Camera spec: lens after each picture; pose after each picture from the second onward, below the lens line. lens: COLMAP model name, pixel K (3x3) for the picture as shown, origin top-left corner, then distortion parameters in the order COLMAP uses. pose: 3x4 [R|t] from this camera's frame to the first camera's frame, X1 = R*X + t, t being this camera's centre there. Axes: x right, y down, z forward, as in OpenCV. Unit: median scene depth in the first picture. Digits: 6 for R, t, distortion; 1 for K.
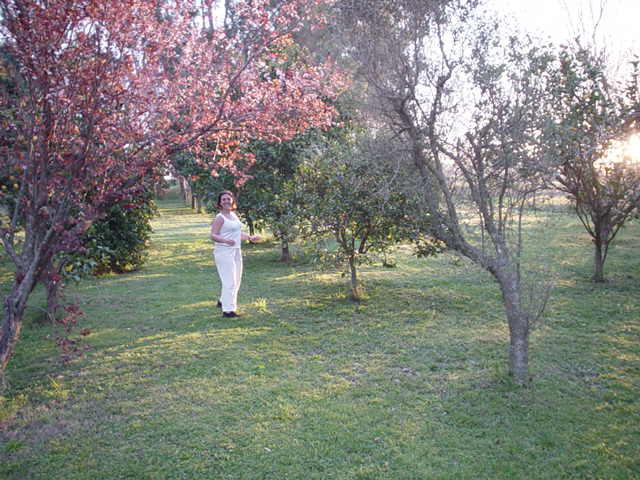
lens RADIAL K [[632.4, 0, 320.0], [0, 632.4, 240.0], [0, 0, 1]] dist [-0.124217, 0.099305]
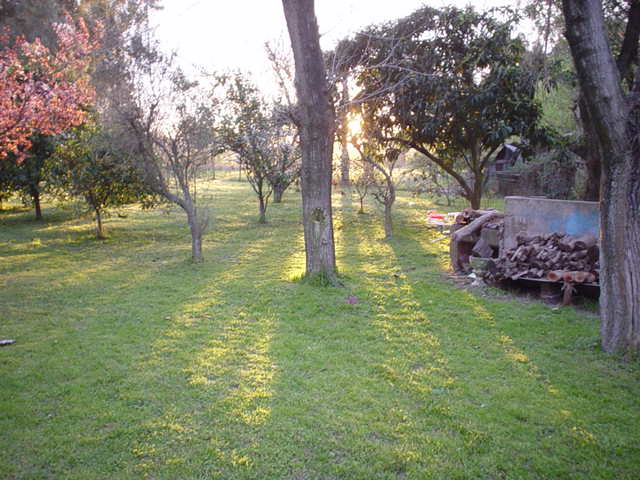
lens RADIAL K [[632.4, 0, 320.0], [0, 632.4, 240.0], [0, 0, 1]] dist [-0.124217, 0.099305]
pose [[0.907270, -0.045476, 0.418082, -0.096258], [0.028826, 0.998523, 0.046056, 0.047518], [-0.419559, -0.029734, 0.907241, -0.583861]]
